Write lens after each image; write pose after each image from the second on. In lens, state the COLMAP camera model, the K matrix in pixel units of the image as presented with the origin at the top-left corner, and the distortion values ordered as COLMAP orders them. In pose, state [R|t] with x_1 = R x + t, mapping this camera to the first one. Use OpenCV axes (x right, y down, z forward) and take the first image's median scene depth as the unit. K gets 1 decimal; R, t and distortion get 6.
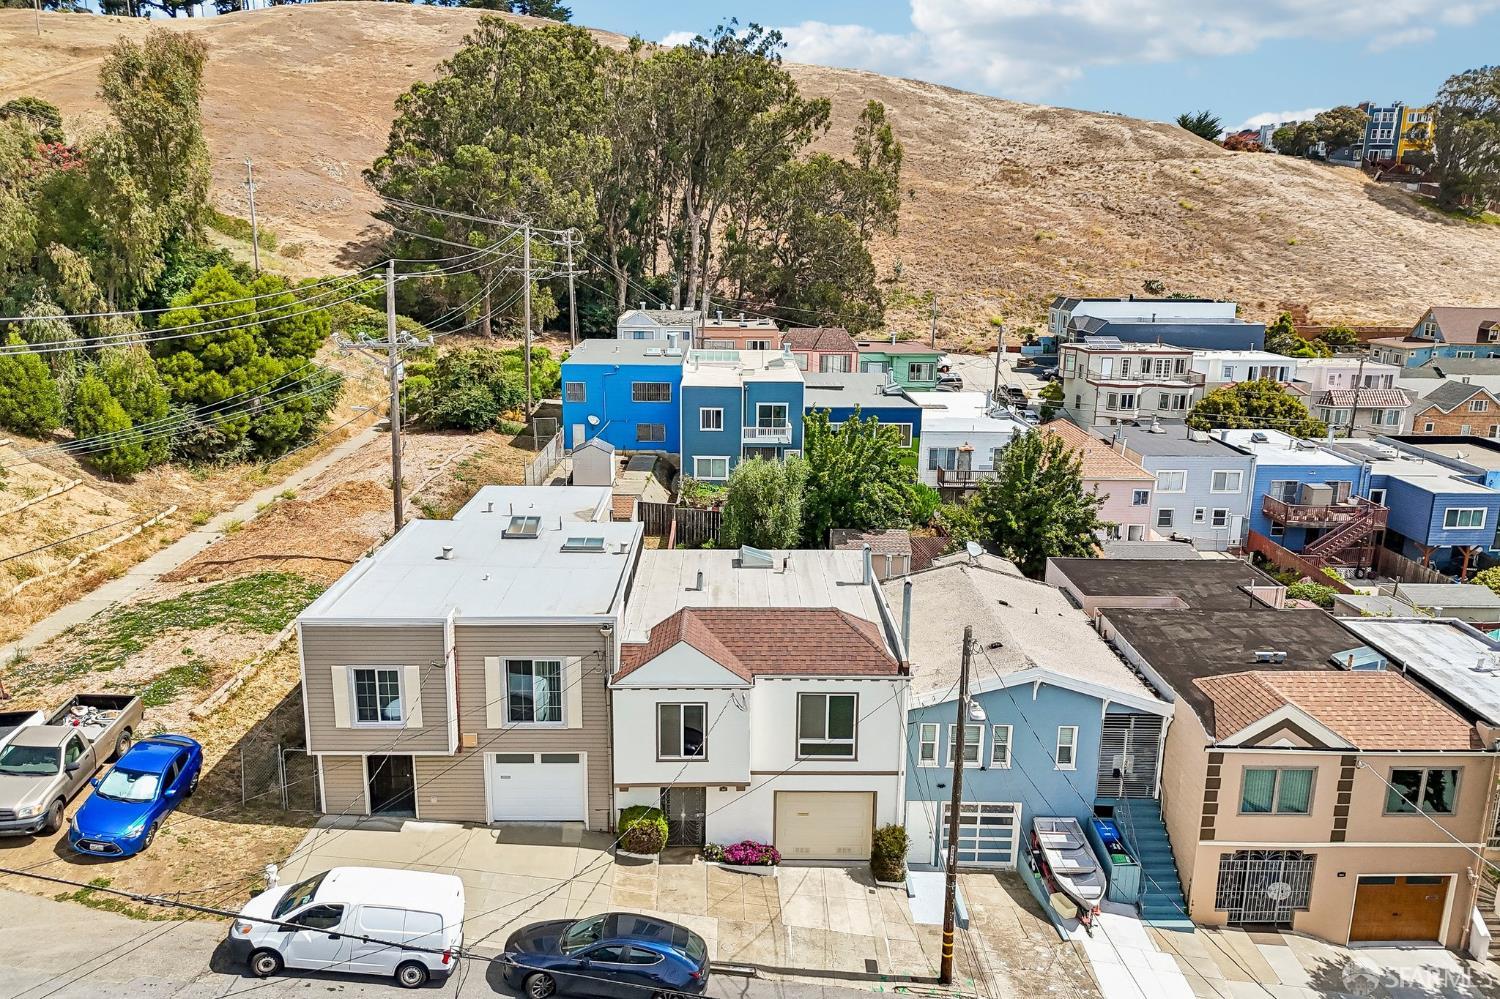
lens RADIAL K [[1111.6, 0, 750.0], [0, 1111.6, 499.5], [0, 0, 1]] dist [0.065620, -0.064078]
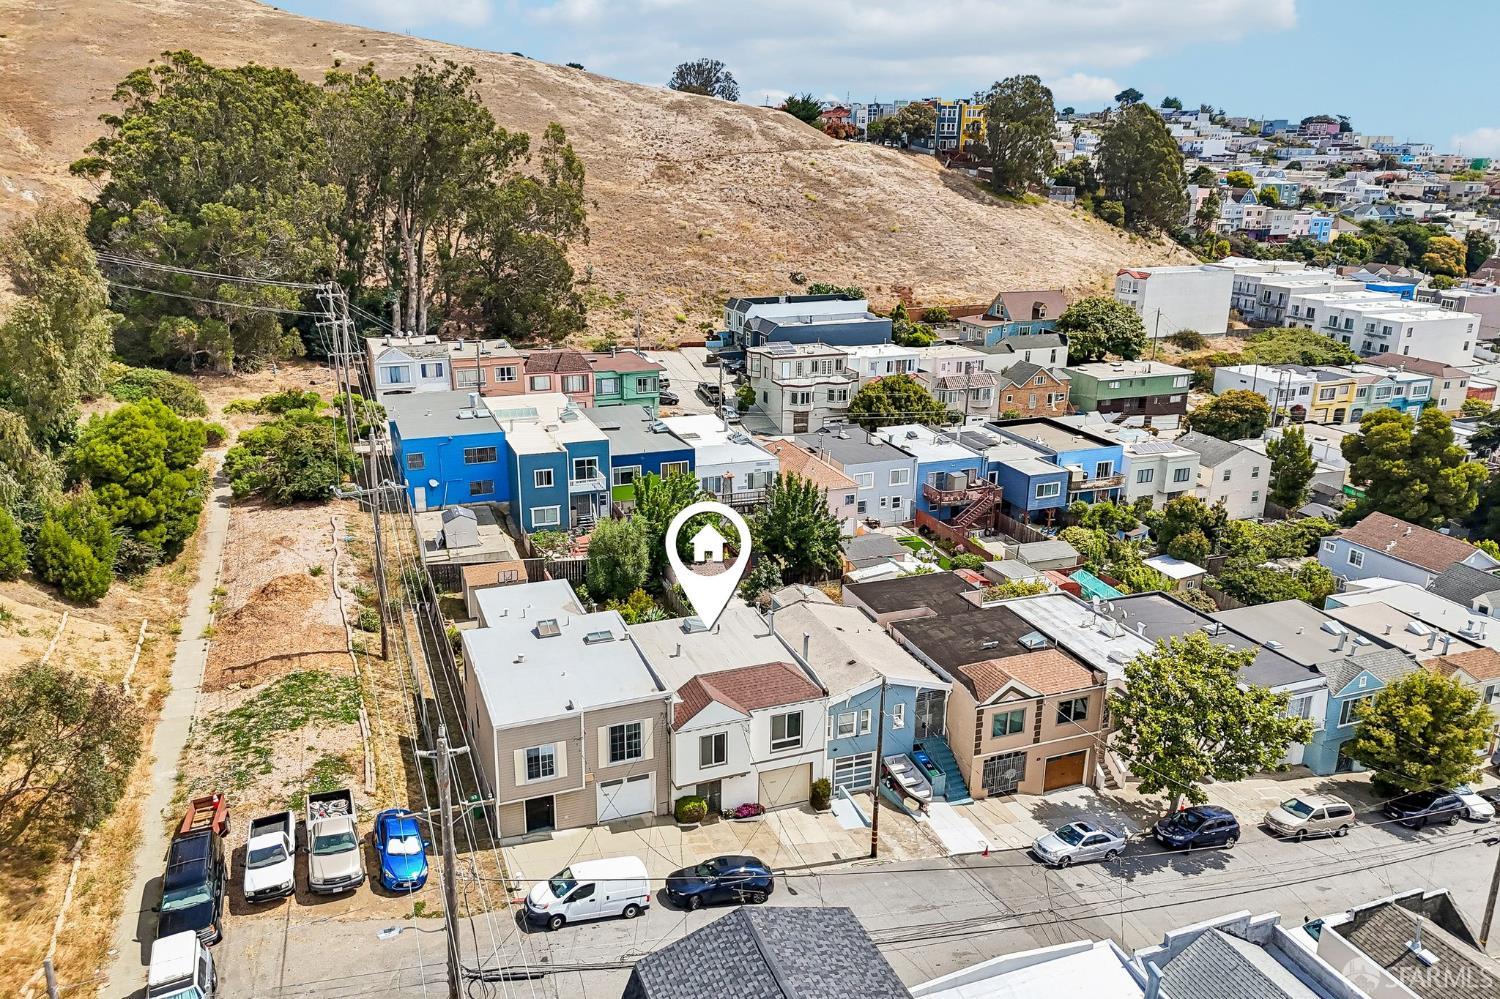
lens RADIAL K [[1113.6, 0, 750.4], [0, 1113.6, 503.7], [0, 0, 1]] dist [0.088051, -0.104918]
pose [[0.939285, -0.107111, 0.325992, -0.277866], [0.081342, 0.992457, 0.091720, -0.170329], [-0.333357, -0.059635, 0.940913, -0.328943]]
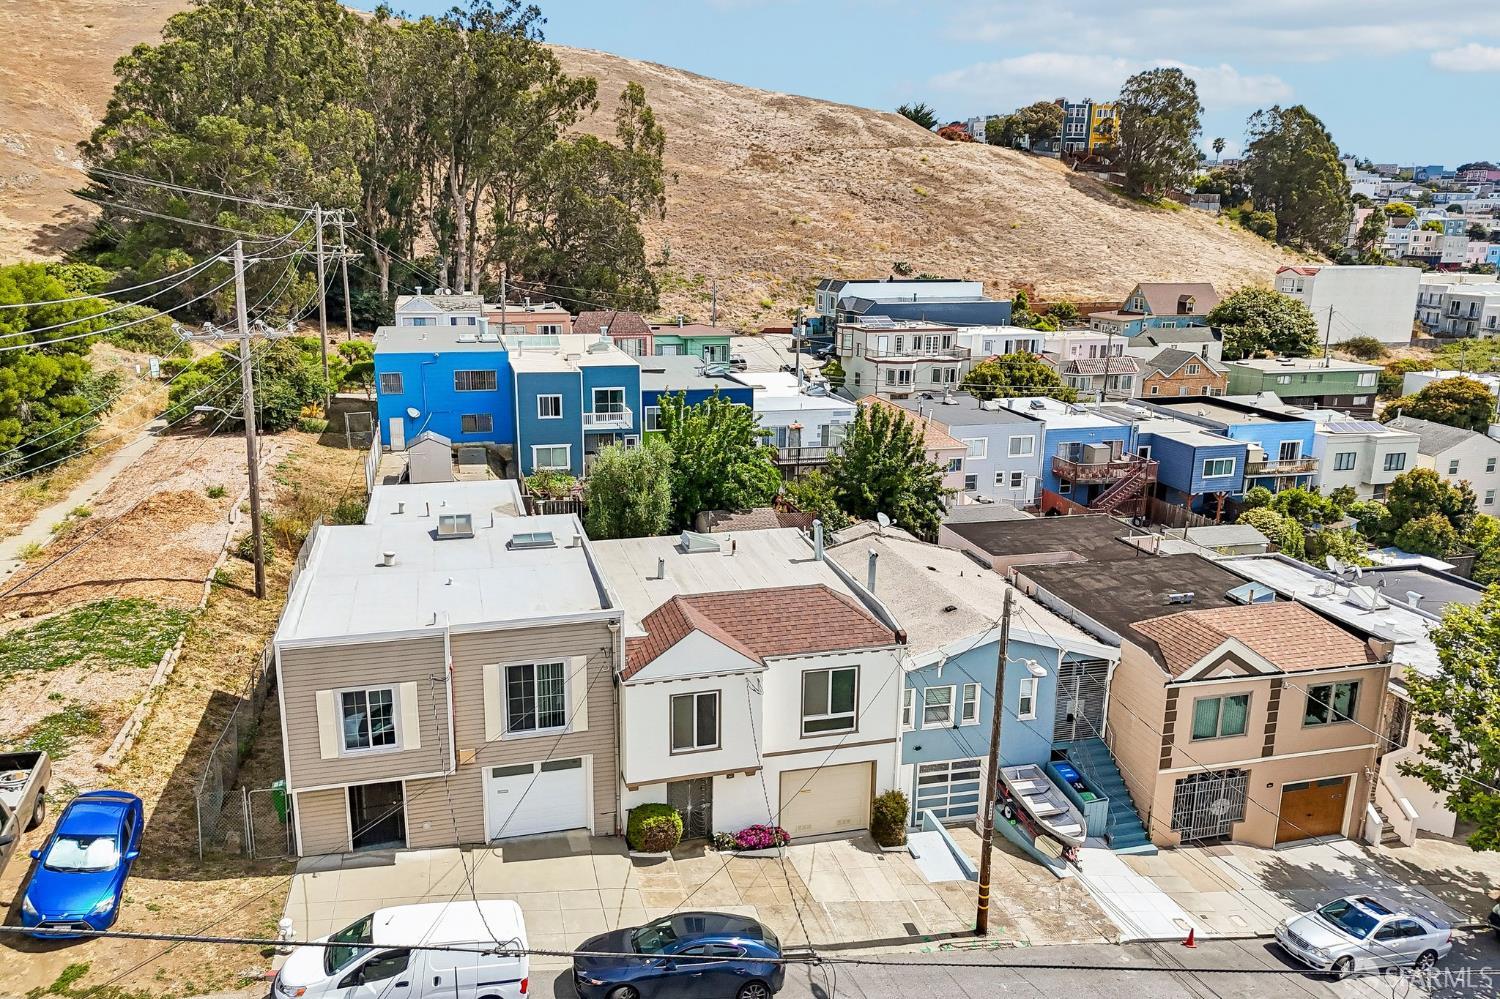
lens RADIAL K [[1111.6, 0, 750.0], [0, 1111.6, 499.5], [0, 0, 1]] dist [0.065620, -0.064078]
pose [[0.969086, -0.060804, 0.239112, -0.123080], [0.057711, 0.998135, 0.019919, -0.001394], [-0.239877, -0.005504, 0.970788, 0.022876]]
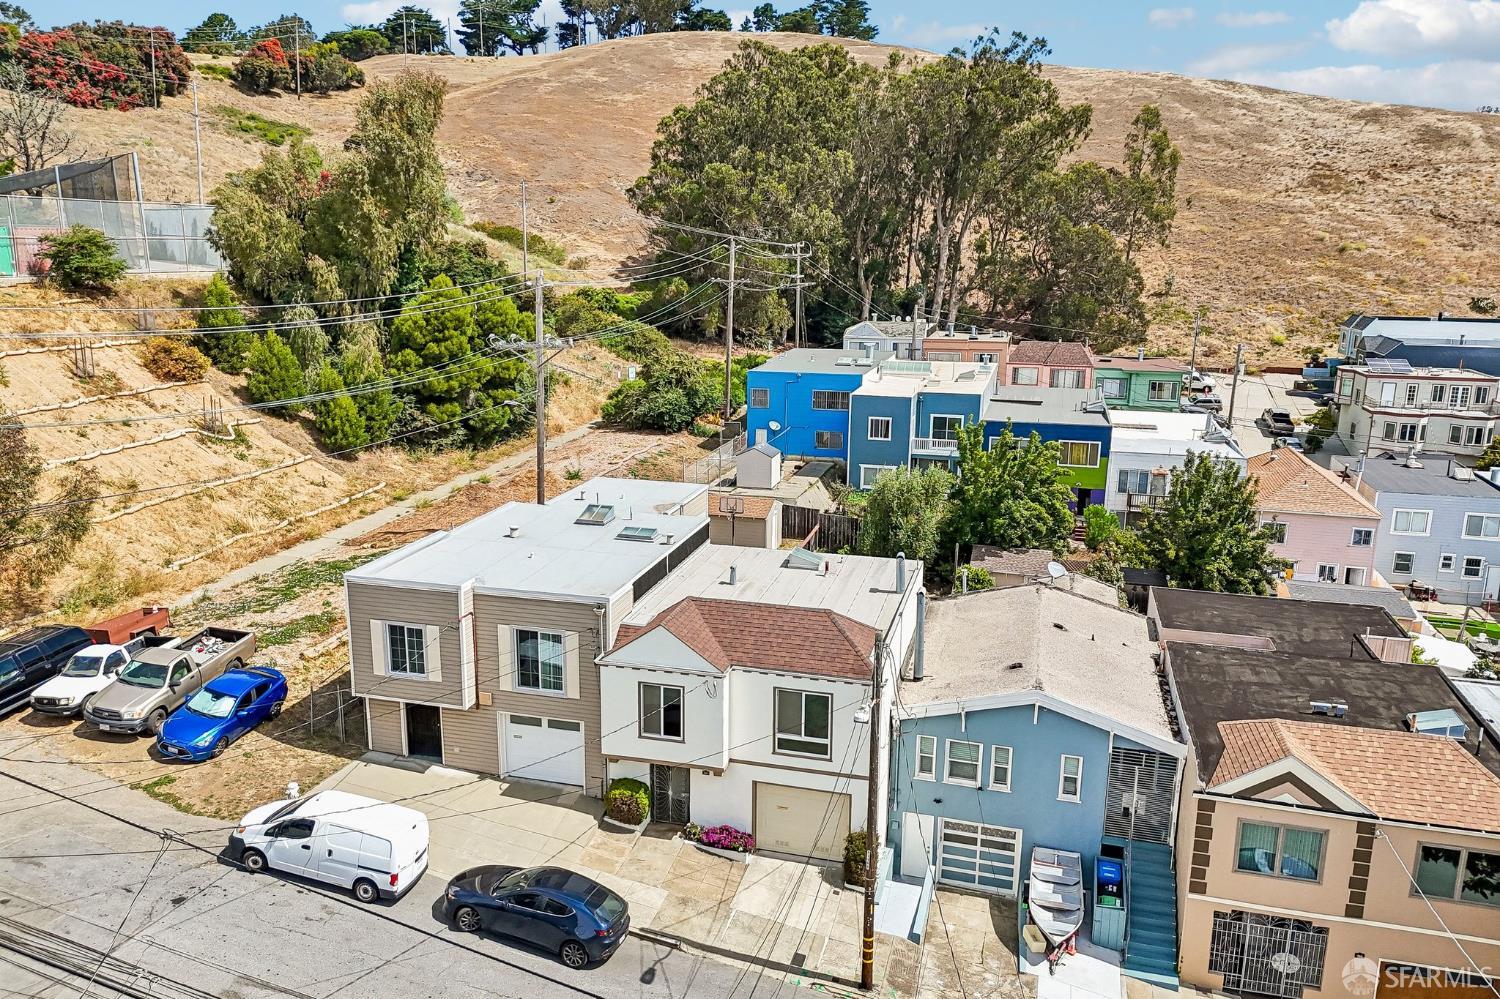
lens RADIAL K [[1111.6, 0, 750.0], [0, 1111.6, 499.5], [0, 0, 1]] dist [0.065620, -0.064078]
pose [[0.961195, 0.060131, -0.269236, 0.152538], [-0.063333, 0.997987, -0.003215, 0.002721], [0.268501, 0.020141, 0.963069, 0.000547]]
